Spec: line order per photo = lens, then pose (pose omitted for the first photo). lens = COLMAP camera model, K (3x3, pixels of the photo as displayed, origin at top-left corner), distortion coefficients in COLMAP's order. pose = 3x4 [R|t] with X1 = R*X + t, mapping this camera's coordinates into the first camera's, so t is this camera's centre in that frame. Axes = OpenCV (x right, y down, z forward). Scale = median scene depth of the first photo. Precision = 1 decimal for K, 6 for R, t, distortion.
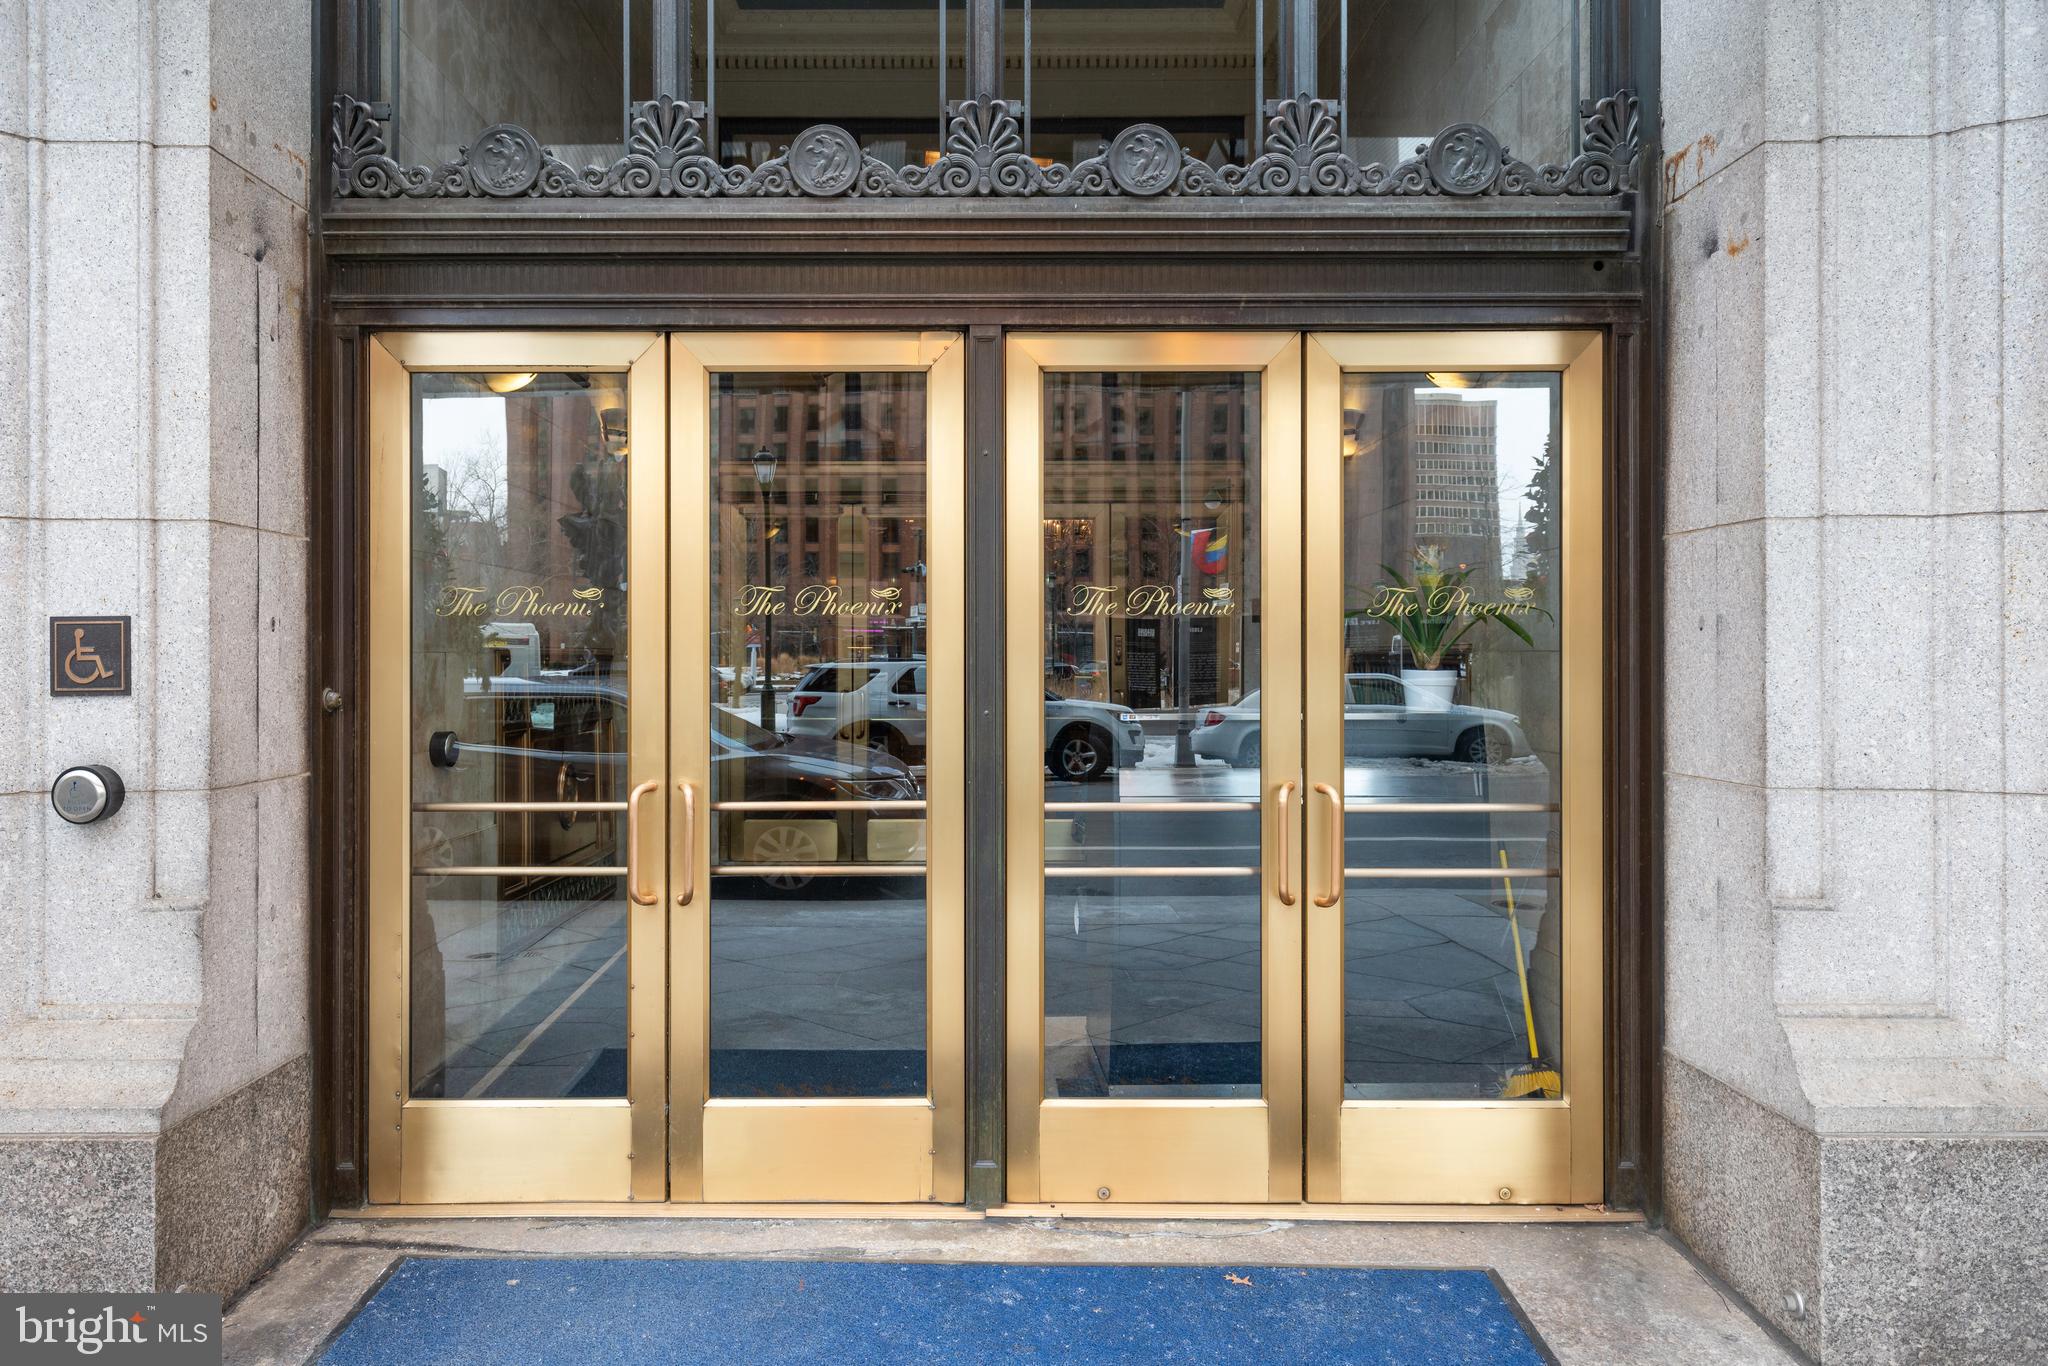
lens RADIAL K [[1358.8, 0, 1019.9], [0, 1358.8, 672.7], [0, 0, 1]] dist [0.005577, 0.000951]
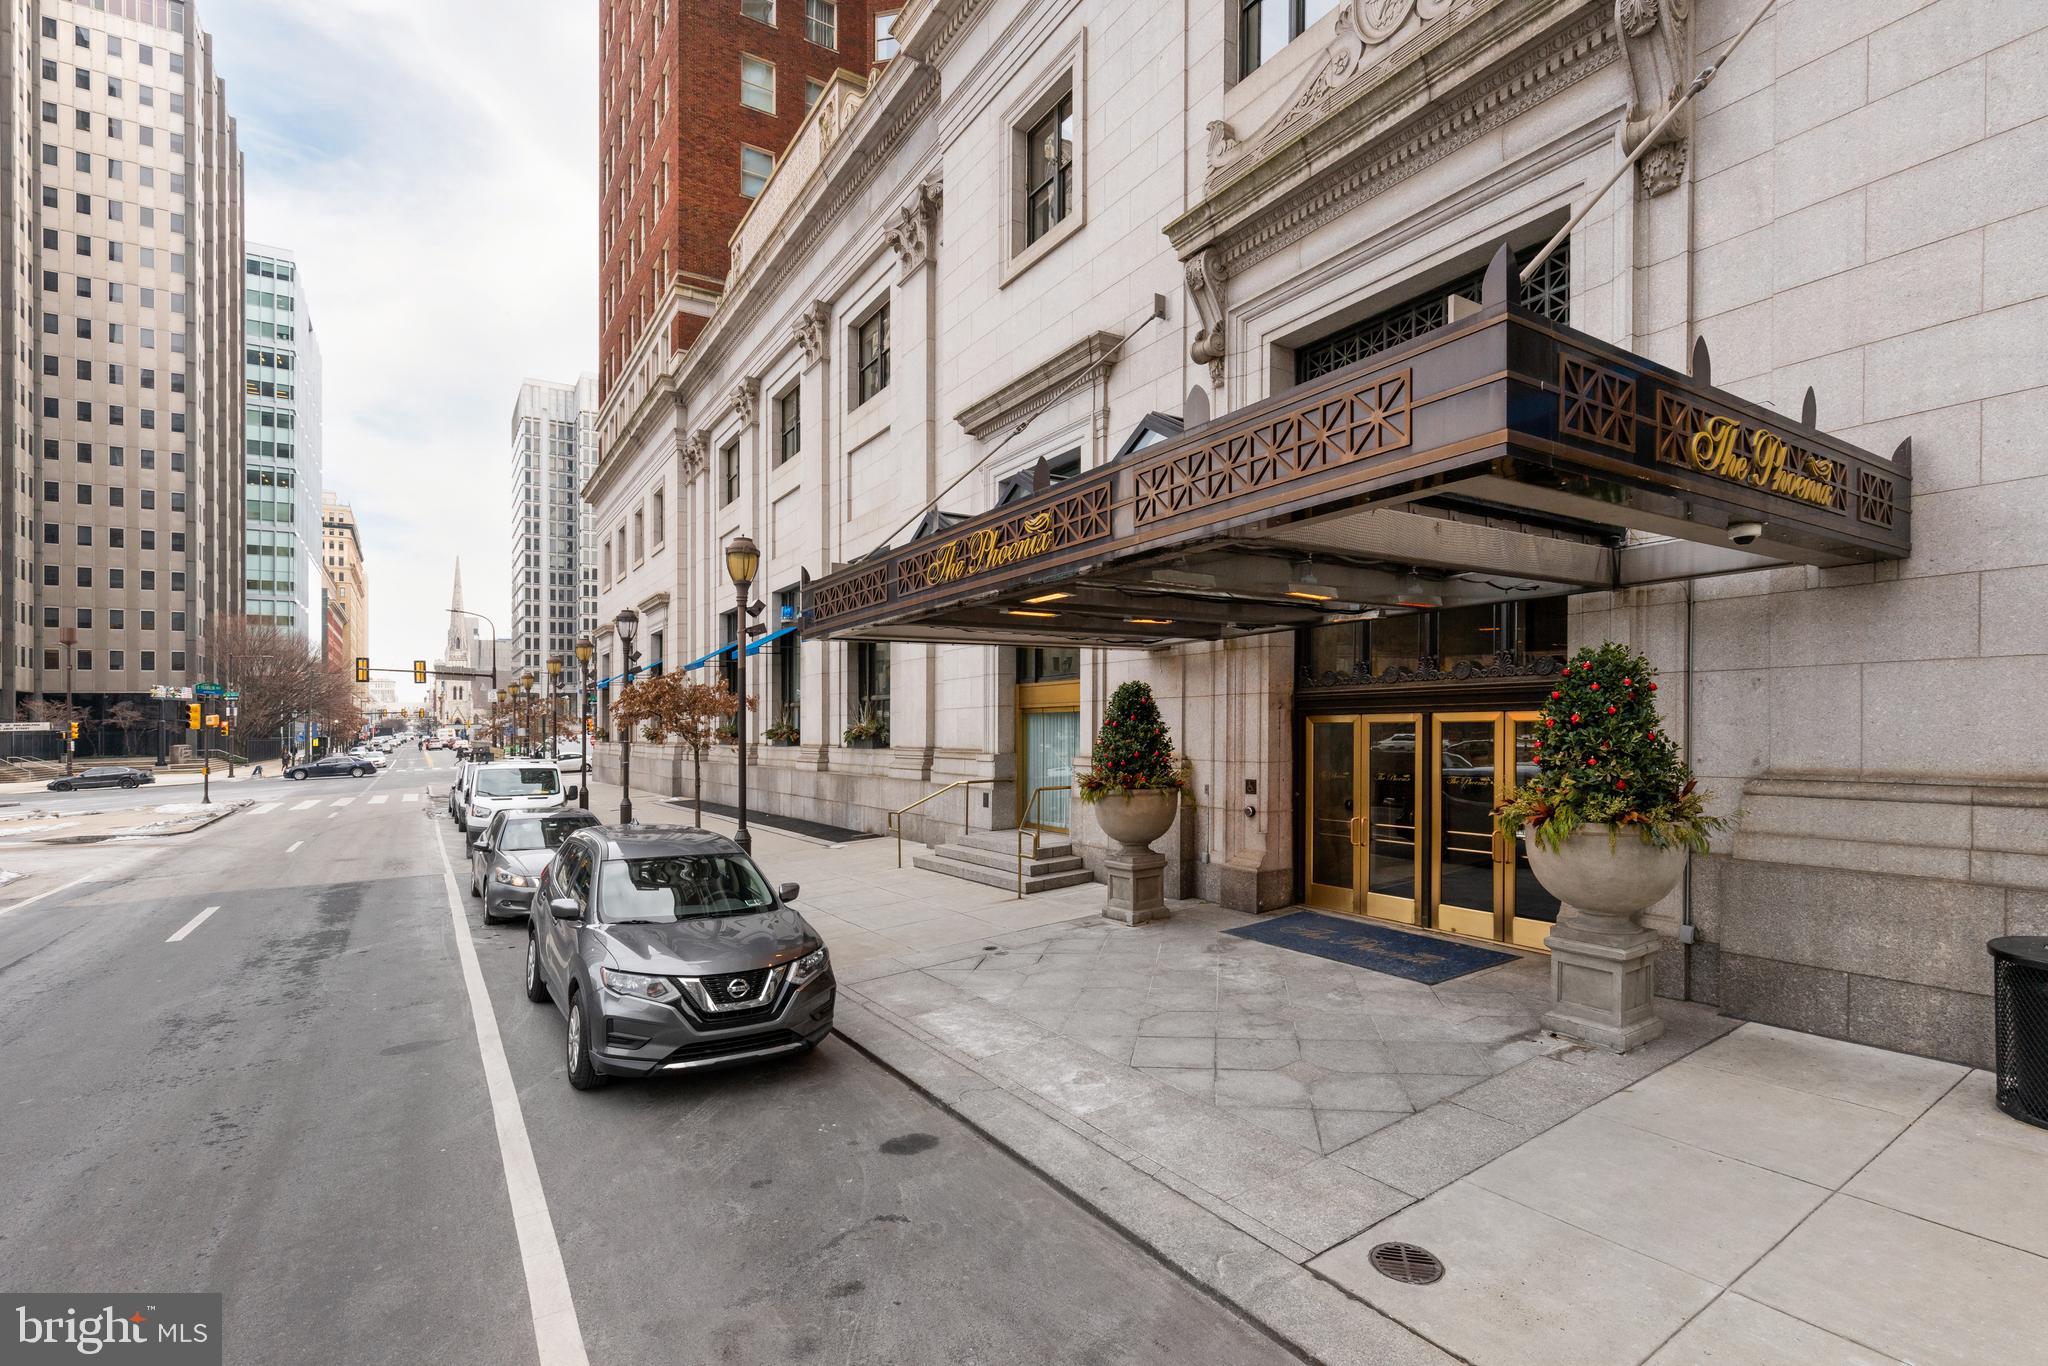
lens RADIAL K [[927.6, 0, 991.1], [0, 927.6, 732.5], [0, 0, 1]] dist [0.000666, 0.000014]
pose [[0.514739, 0.003252, -0.857341, 1.939524], [-0.000724, 0.999994, 0.003358, -0.235477], [0.857347, -0.001108, 0.514739, -1.785366]]
